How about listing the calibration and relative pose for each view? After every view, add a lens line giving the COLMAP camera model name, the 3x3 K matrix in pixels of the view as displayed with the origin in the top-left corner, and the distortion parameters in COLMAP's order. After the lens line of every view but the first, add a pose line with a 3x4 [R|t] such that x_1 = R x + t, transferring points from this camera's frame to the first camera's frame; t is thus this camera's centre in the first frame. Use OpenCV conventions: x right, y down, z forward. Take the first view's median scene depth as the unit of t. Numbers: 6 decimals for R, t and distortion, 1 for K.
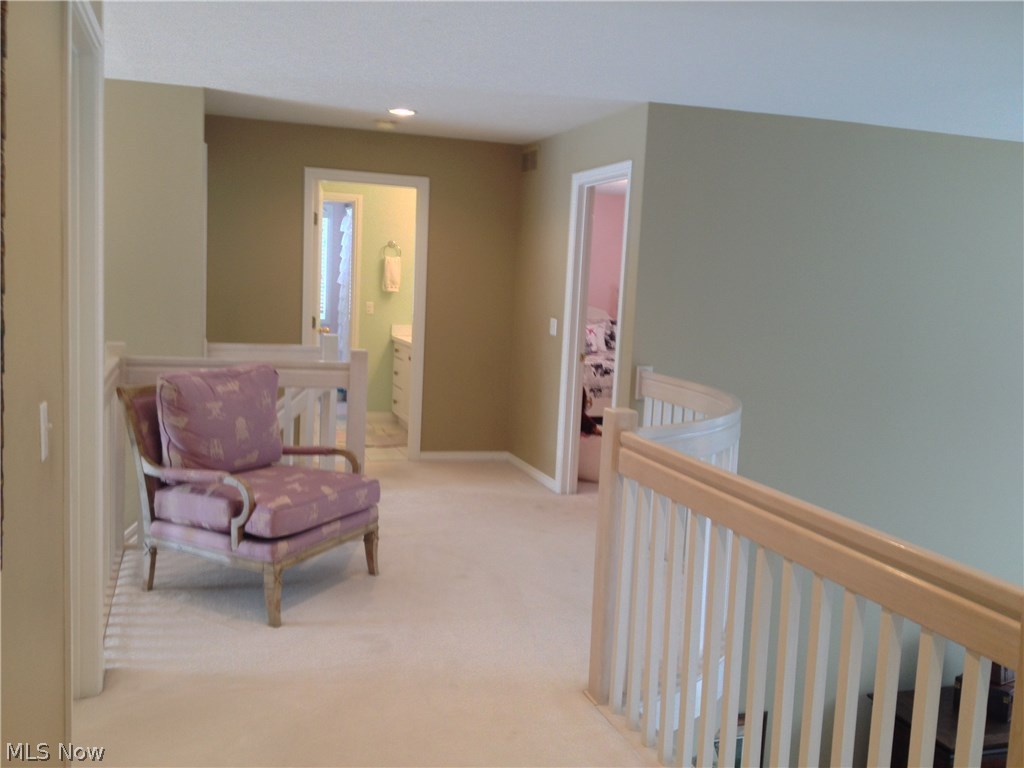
lens RADIAL K [[948.9, 0, 512.2], [0, 948.9, 384.8], [0, 0, 1]] dist [-0.003914, 0.000000]
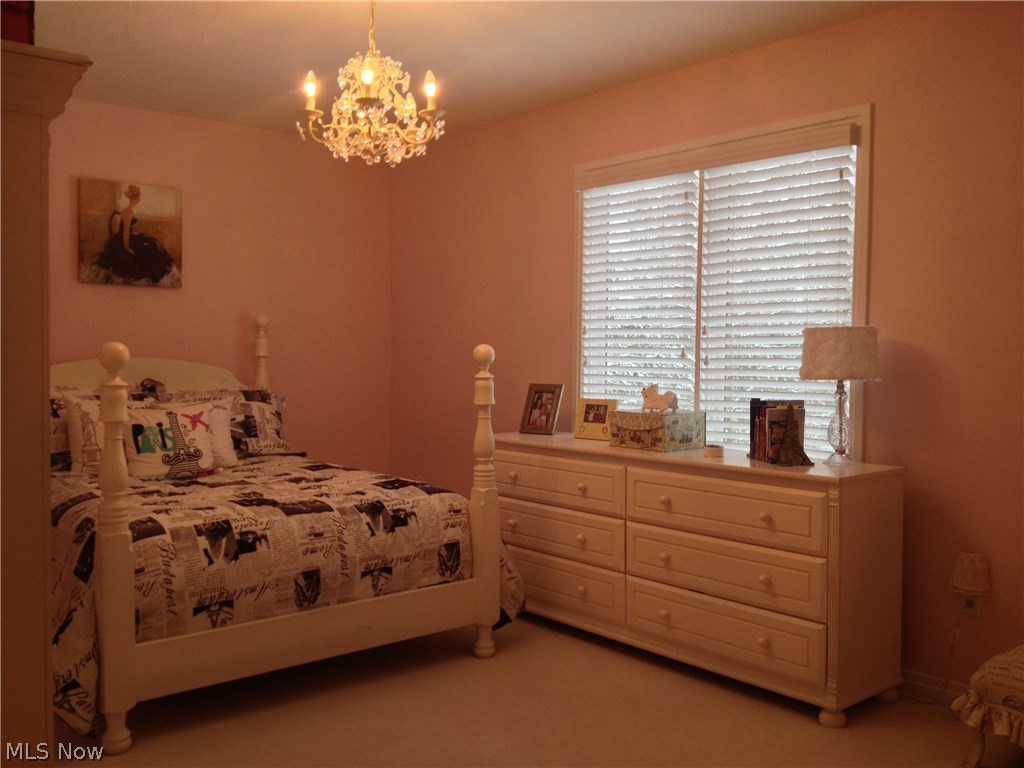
lens RADIAL K [[948.9, 0, 513.0], [0, 948.9, 384.3], [0, 0, 1]] dist [-0.003914, 0.000000]
pose [[0.923735, -0.051701, 0.379526, 0.056497], [0.077277, 0.995629, -0.052457, -0.040694], [-0.375155, 0.077786, 0.923693, 0.587220]]
